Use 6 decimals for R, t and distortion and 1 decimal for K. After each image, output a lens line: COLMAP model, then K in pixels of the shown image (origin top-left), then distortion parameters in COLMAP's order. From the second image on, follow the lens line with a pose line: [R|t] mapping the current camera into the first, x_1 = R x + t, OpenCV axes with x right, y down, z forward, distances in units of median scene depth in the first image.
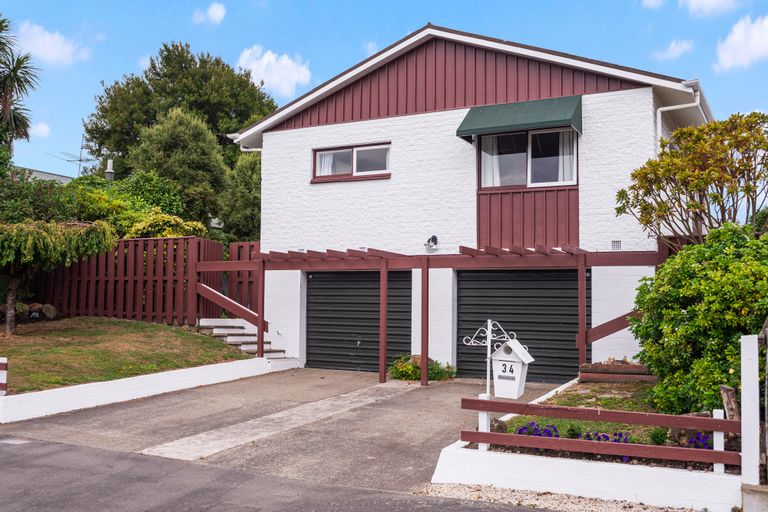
lens RADIAL K [[718.9, 0, 384.0], [0, 718.9, 256.0], [0, 0, 1]] dist [-0.006288, -0.003394]
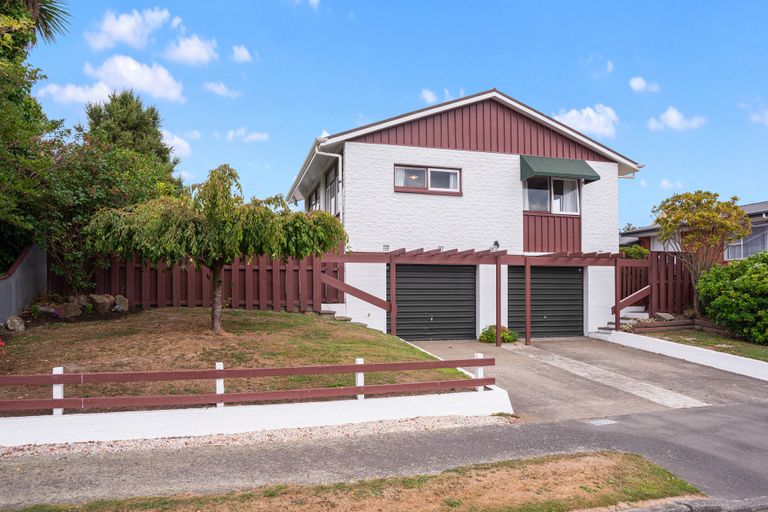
lens RADIAL K [[528.3, 0, 384.0], [0, 528.3, 272.9], [0, 0, 1]] dist [-0.000533, -0.000217]
pose [[0.718396, 0.010831, 0.695550, -0.777943], [-0.034332, 0.999212, 0.019900, 0.020386], [-0.694787, -0.038176, 0.718202, 0.388401]]
